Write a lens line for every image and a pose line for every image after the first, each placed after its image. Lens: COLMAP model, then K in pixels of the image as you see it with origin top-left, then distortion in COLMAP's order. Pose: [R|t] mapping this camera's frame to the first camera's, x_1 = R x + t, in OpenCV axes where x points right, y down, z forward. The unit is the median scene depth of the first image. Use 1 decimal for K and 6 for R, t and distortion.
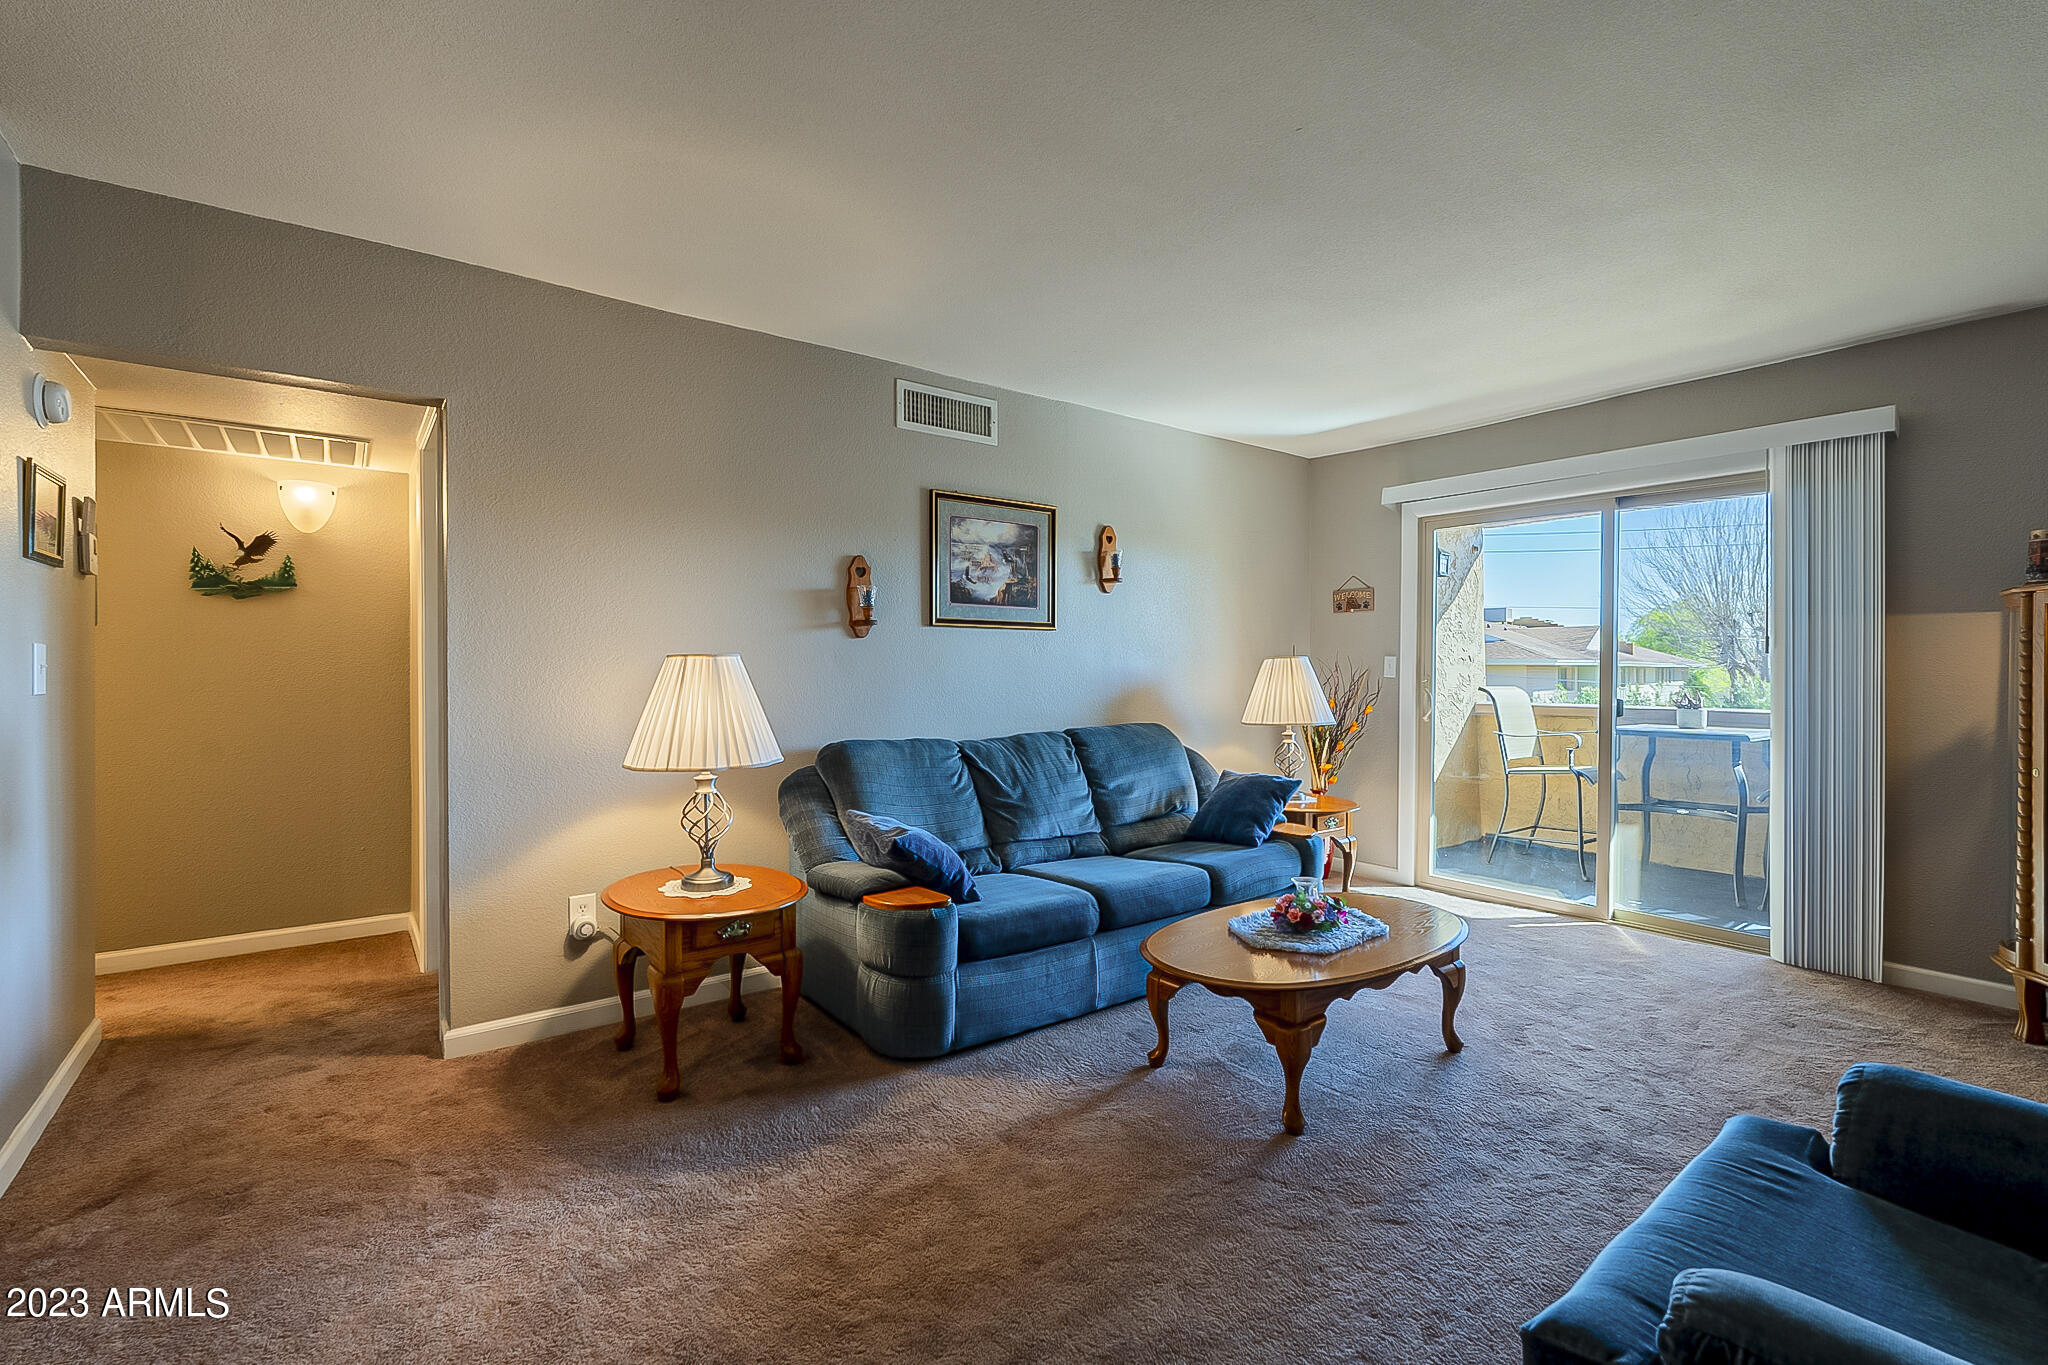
lens RADIAL K [[905.0, 0, 1032.1], [0, 905.0, 675.4], [0, 0, 1]] dist [-0.000910, 0.000312]
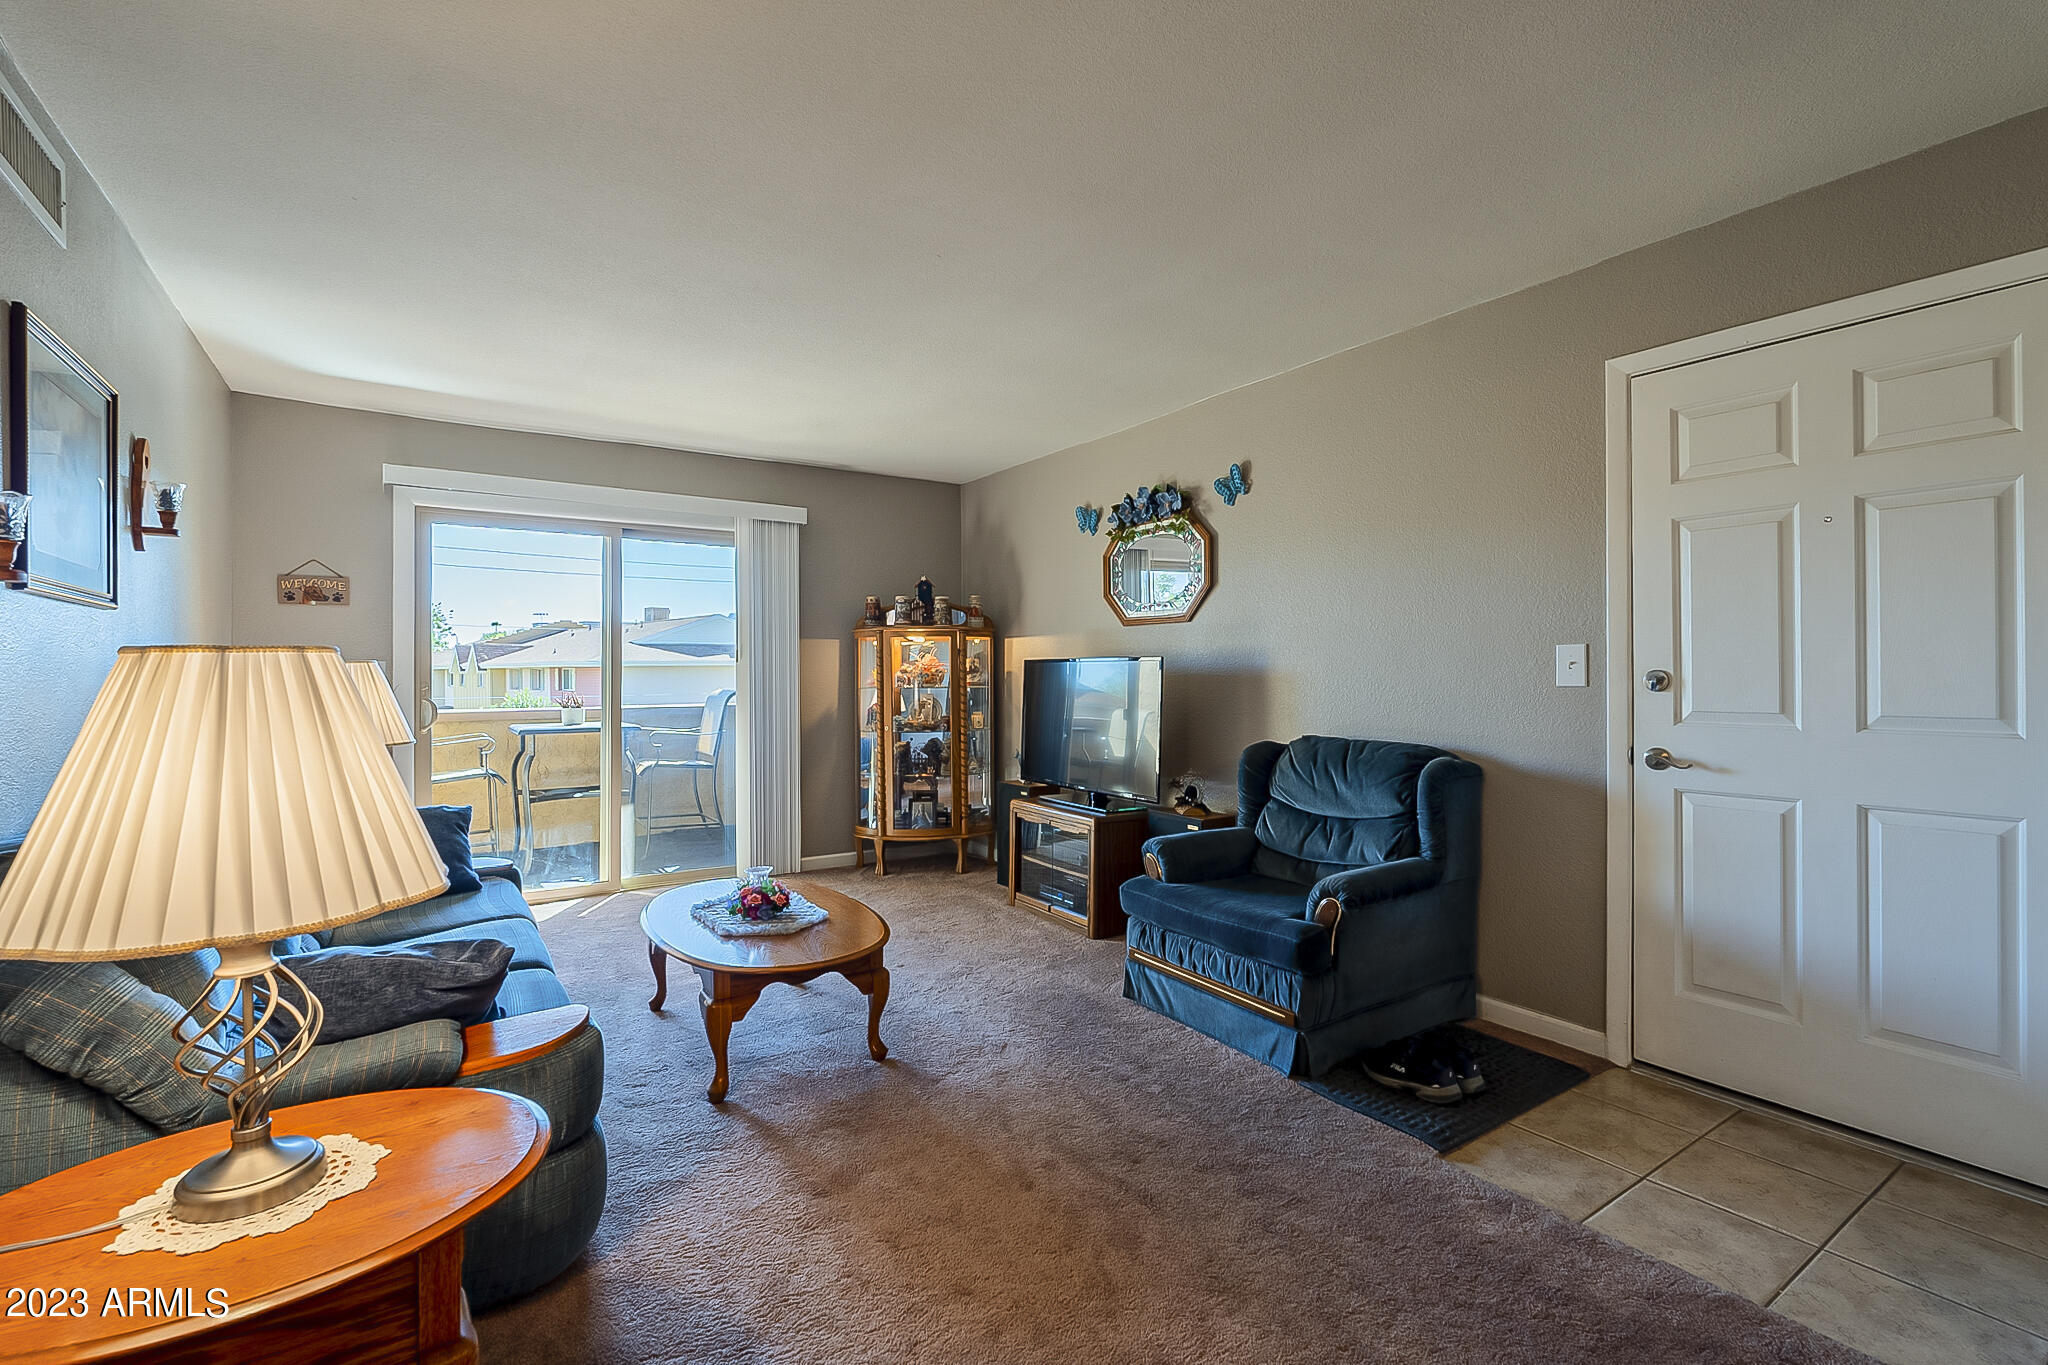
lens RADIAL K [[905.0, 0, 1032.1], [0, 905.0, 675.4], [0, 0, 1]] dist [-0.000910, 0.000312]
pose [[0.067405, -0.006836, 0.997702, -0.530074], [0.013853, 0.999887, 0.005915, -0.004919], [-0.997630, 0.013423, 0.067492, 0.420957]]
